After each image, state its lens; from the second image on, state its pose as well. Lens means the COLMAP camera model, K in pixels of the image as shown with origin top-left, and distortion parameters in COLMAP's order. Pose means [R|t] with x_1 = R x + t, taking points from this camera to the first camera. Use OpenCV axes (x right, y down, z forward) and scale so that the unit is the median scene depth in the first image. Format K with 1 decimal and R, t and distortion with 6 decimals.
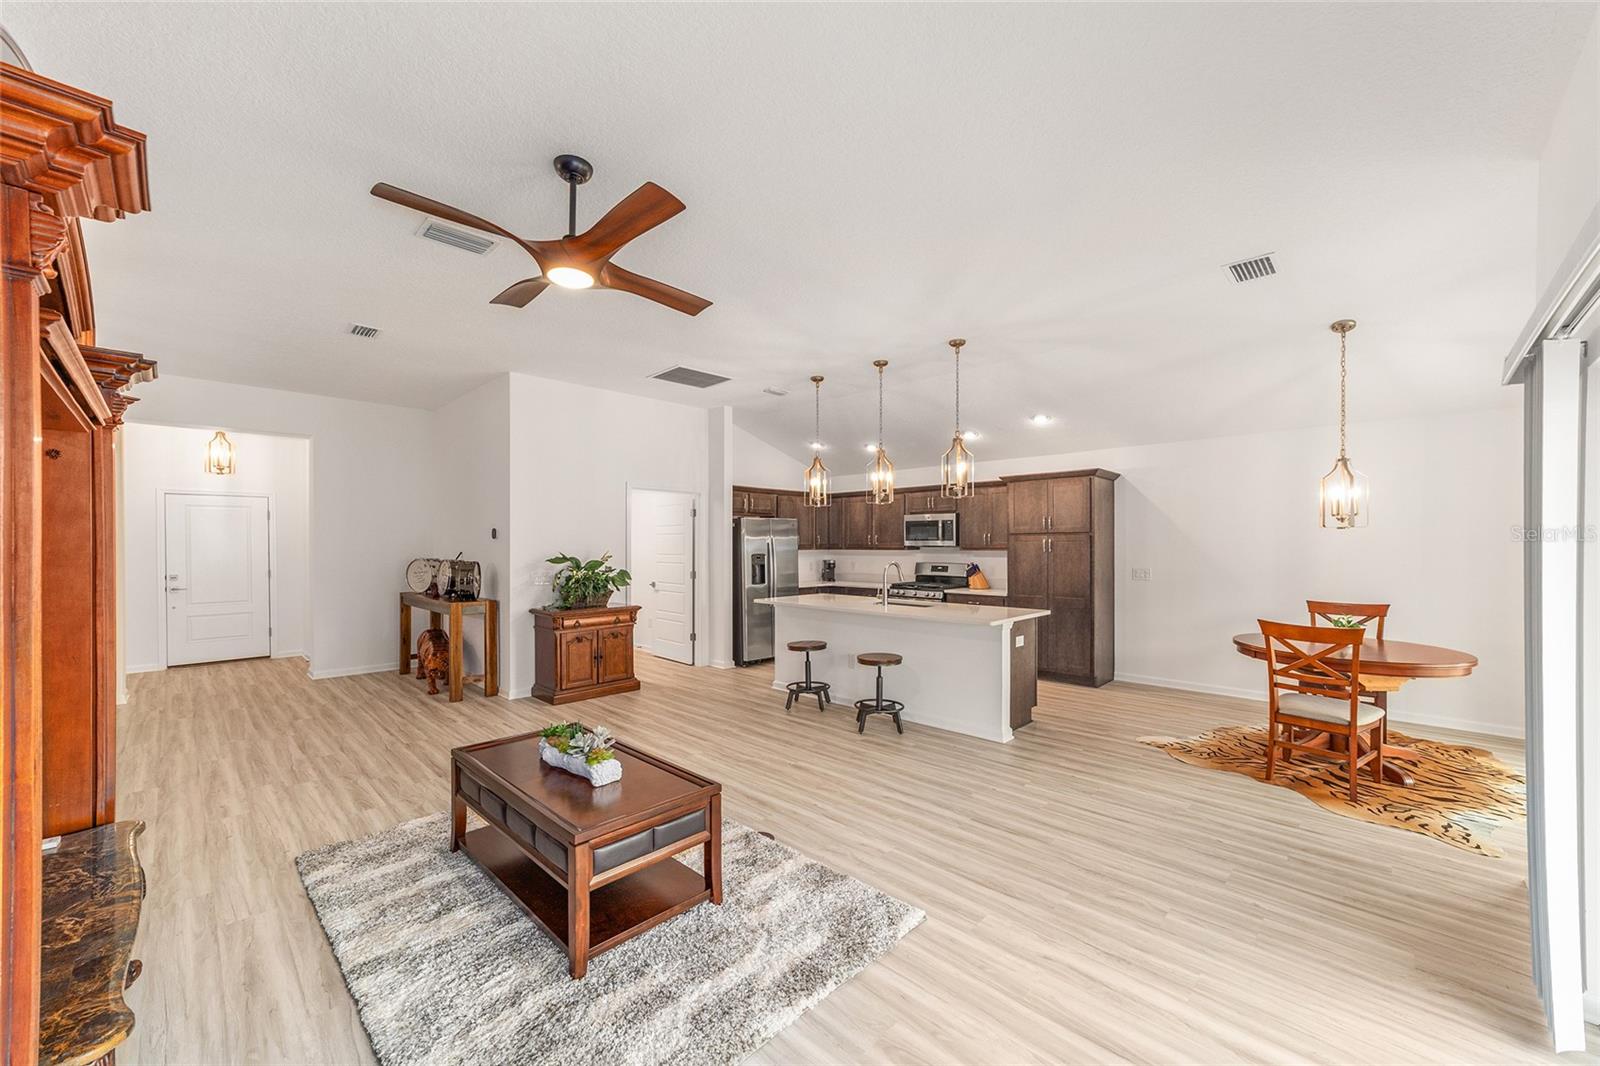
lens RADIAL K [[612.3, 0, 801.5], [0, 612.3, 546.4], [0, 0, 1]] dist [-0.001403, -0.000069]
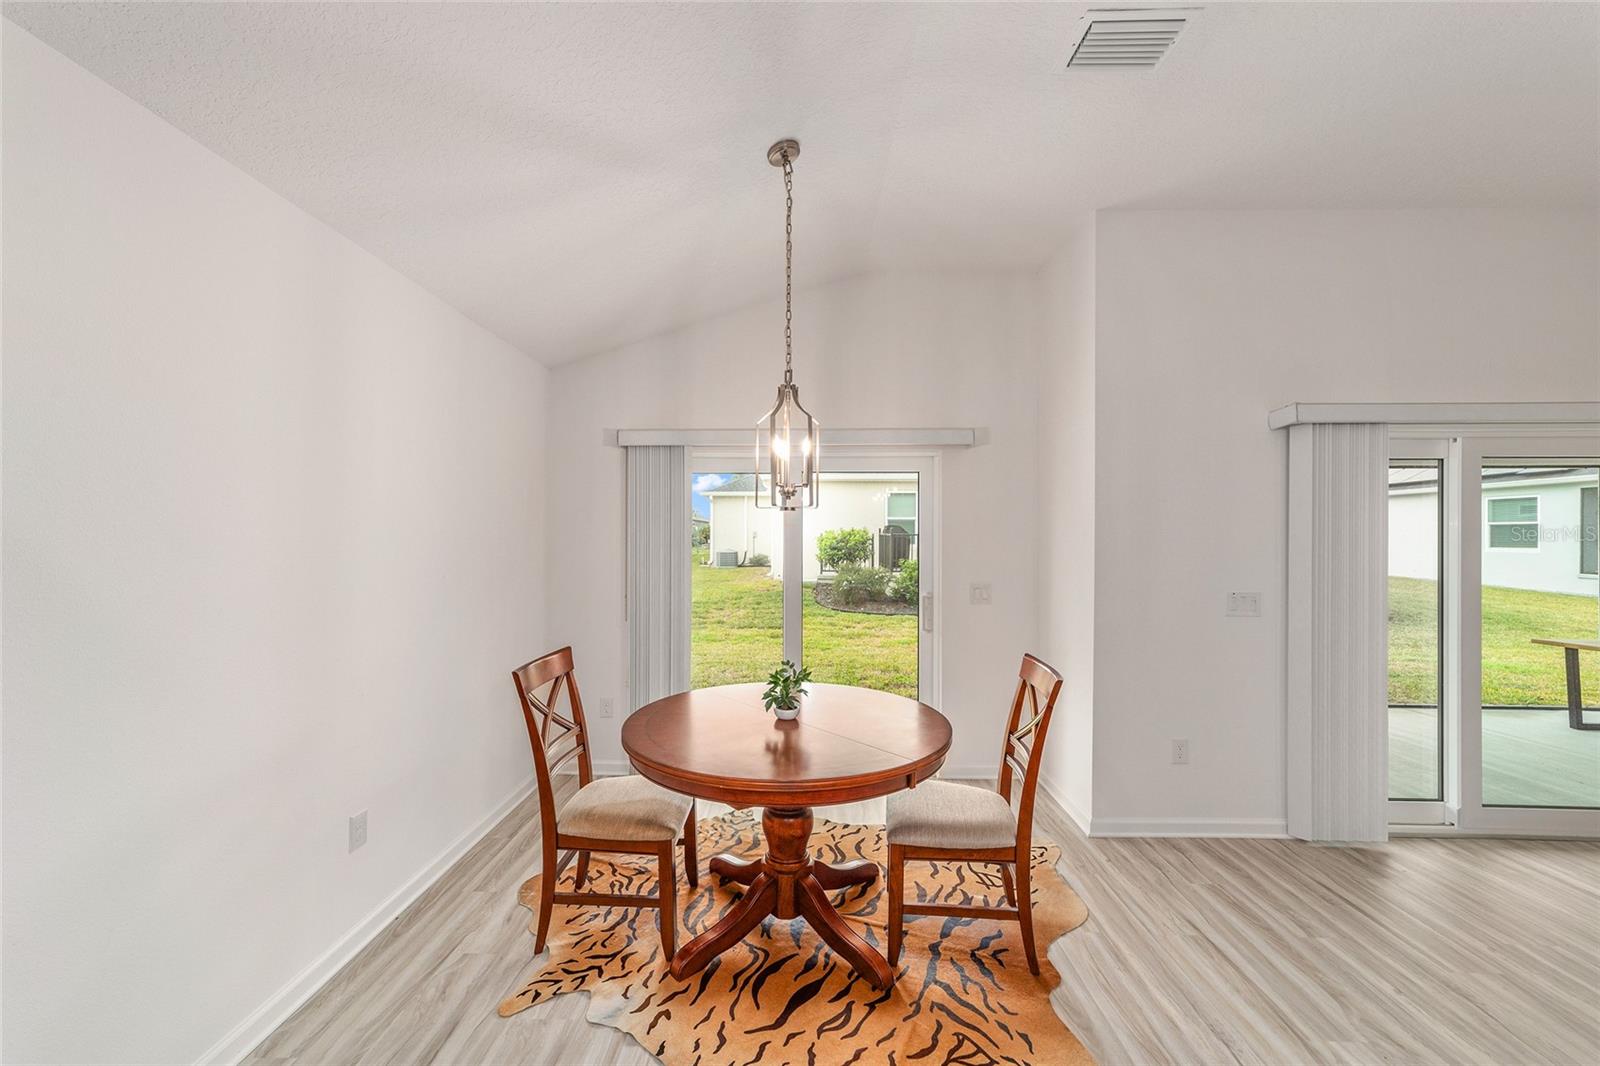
lens RADIAL K [[608.5, 0, 798.4], [0, 608.5, 537.3], [0, 0, 1]] dist [-0.001774, 0.000024]
pose [[-0.689839, 0.004248, 0.723950, 0.321679], [0.001873, 0.999990, -0.004083, -0.000501], [-0.723960, -0.001460, -0.689840, 0.942797]]
